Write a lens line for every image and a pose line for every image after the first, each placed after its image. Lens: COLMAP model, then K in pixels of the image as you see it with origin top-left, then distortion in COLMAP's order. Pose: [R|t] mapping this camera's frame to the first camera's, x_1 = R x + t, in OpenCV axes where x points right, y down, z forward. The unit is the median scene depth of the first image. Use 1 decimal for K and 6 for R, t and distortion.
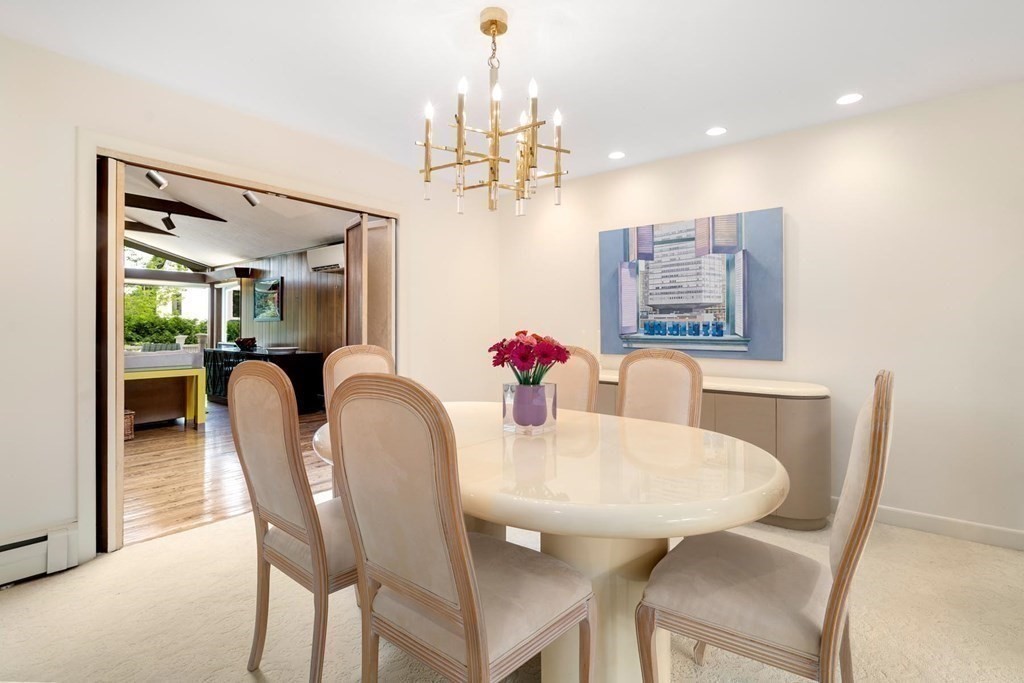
lens RADIAL K [[493.4, 0, 521.0], [0, 493.4, 332.4], [0, 0, 1]] dist [-0.001974, 0.000458]
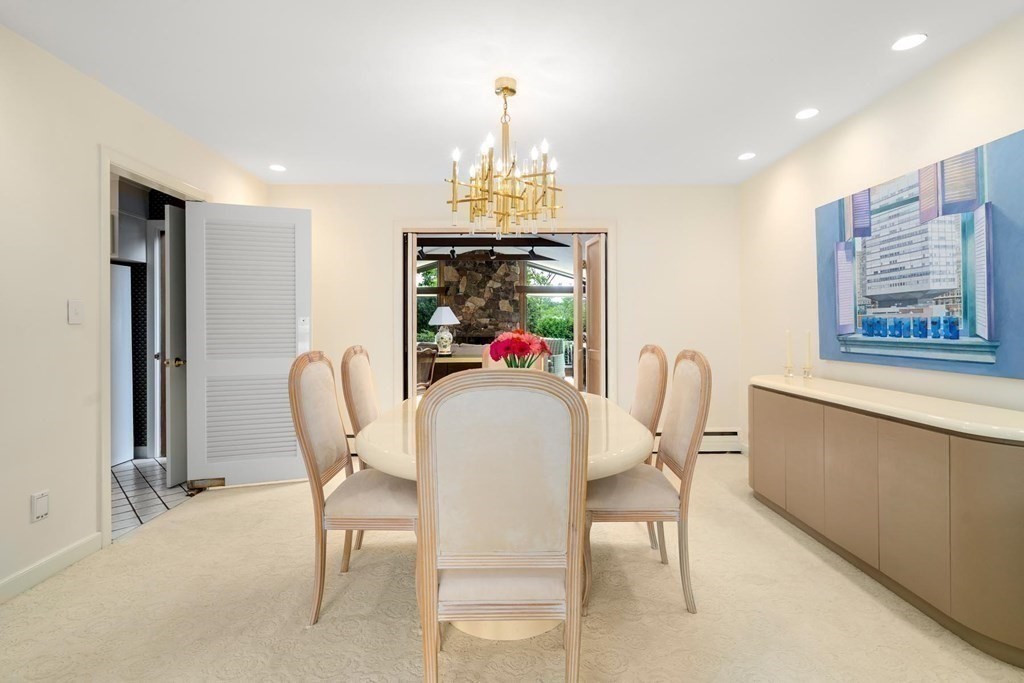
lens RADIAL K [[493.4, 0, 521.0], [0, 493.4, 332.4], [0, 0, 1]] dist [-0.001974, 0.000458]
pose [[0.628622, 0.005128, -0.777694, 0.531892], [-0.005110, 0.999984, 0.002462, 0.000471], [0.777694, 0.002426, 0.628639, 0.126830]]
